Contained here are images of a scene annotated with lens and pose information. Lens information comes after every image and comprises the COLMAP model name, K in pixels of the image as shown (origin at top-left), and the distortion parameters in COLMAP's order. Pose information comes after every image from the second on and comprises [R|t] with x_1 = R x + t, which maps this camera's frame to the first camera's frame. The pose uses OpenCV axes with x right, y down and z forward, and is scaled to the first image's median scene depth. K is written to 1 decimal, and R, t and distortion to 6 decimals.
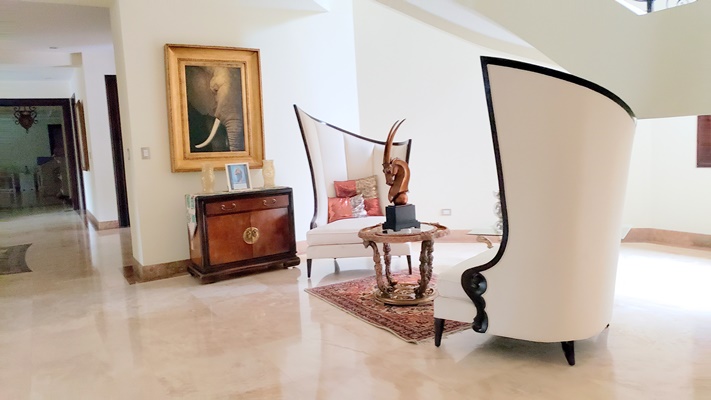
lens RADIAL K [[540.5, 0, 360.3], [0, 540.5, 198.1], [0, 0, 1]] dist [-0.006655, 0.008792]
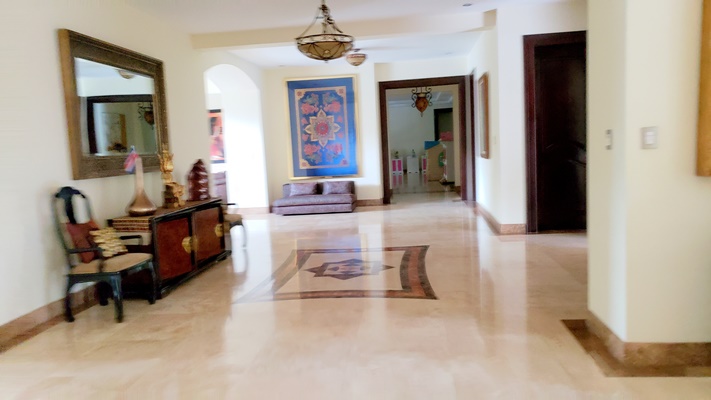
lens RADIAL K [[540.5, 0, 355.0], [0, 540.5, 199.8], [0, 0, 1]] dist [-0.006655, 0.008792]
pose [[0.796916, 0.070050, -0.600015, -0.131298], [-0.050962, 0.997509, 0.048771, -0.014279], [0.601937, -0.008289, 0.798500, 0.170614]]
